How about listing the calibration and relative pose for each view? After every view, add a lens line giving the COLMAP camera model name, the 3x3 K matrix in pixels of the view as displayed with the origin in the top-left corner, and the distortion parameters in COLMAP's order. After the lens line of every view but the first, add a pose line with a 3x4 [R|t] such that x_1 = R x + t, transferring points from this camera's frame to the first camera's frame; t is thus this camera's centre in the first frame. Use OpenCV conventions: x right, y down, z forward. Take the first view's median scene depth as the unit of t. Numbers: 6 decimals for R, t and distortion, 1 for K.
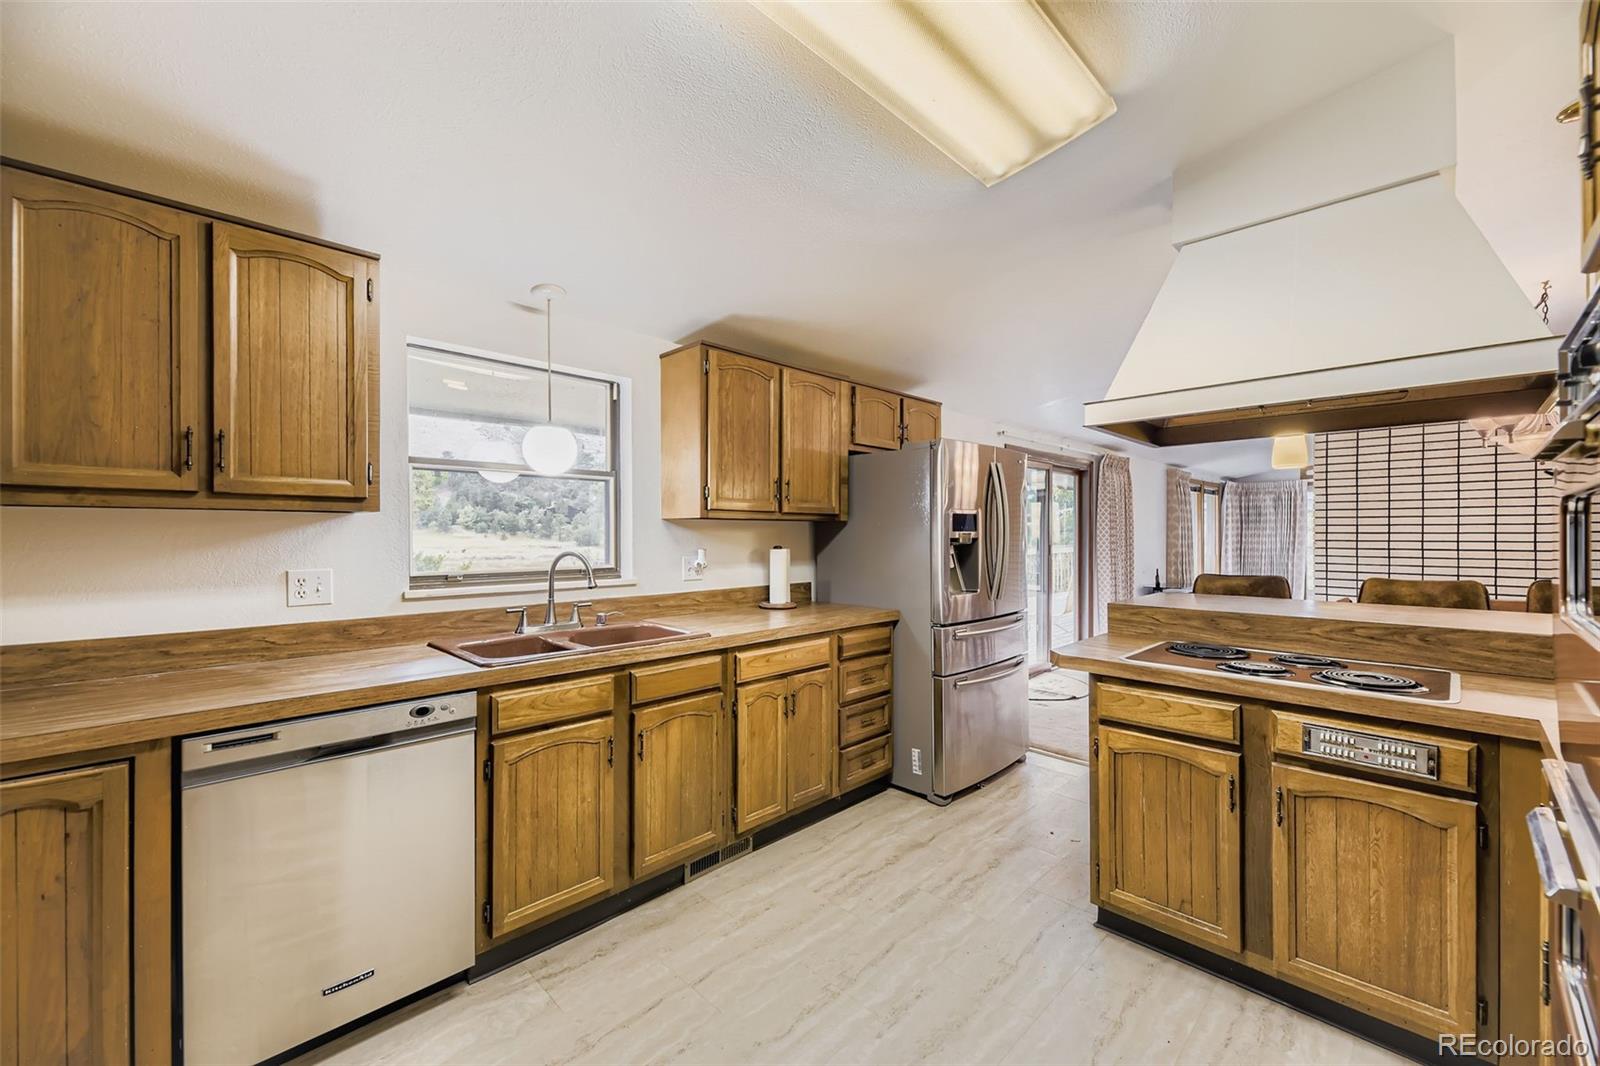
lens RADIAL K [[642.0, 0, 796.3], [0, 642.0, 532.7], [0, 0, 1]] dist [-0.000286, 0.000021]
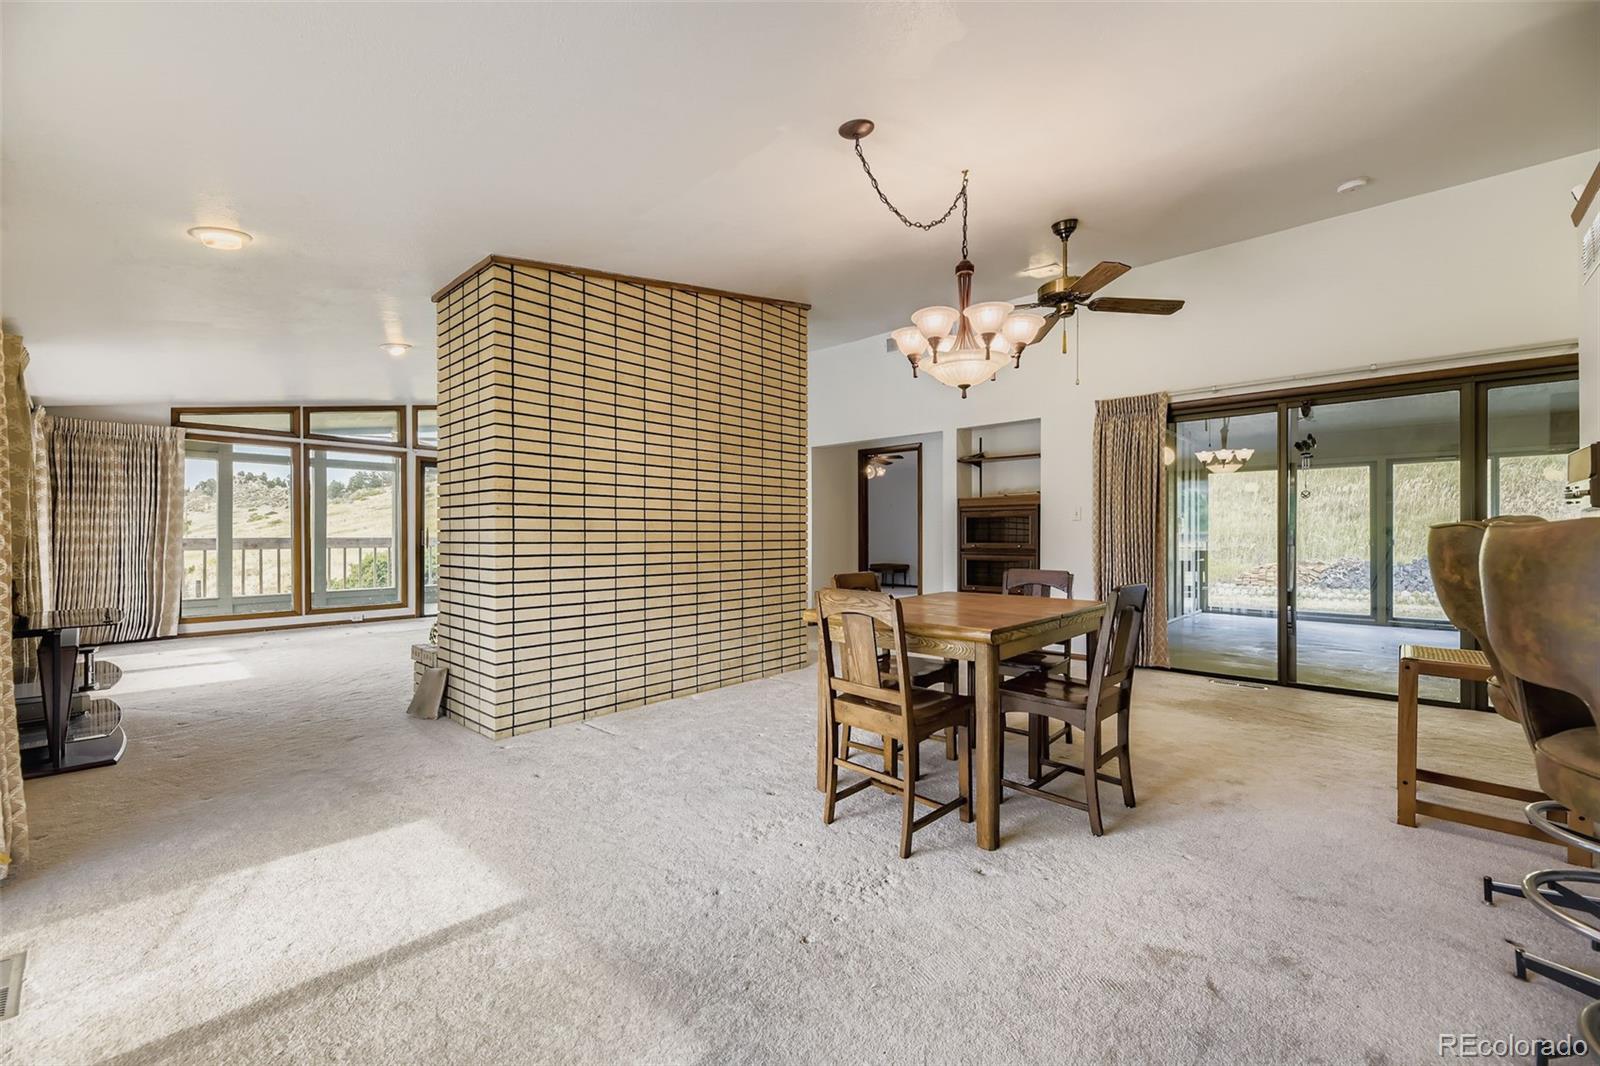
lens RADIAL K [[642.0, 0, 796.4], [0, 642.0, 532.1], [0, 0, 1]] dist [-0.000286, 0.000021]
pose [[-0.048255, -0.001309, 0.998834, 0.128447], [0.000129, 0.999999, 0.001317, 0.019523], [-0.998835, 0.000193, -0.048255, 0.423495]]
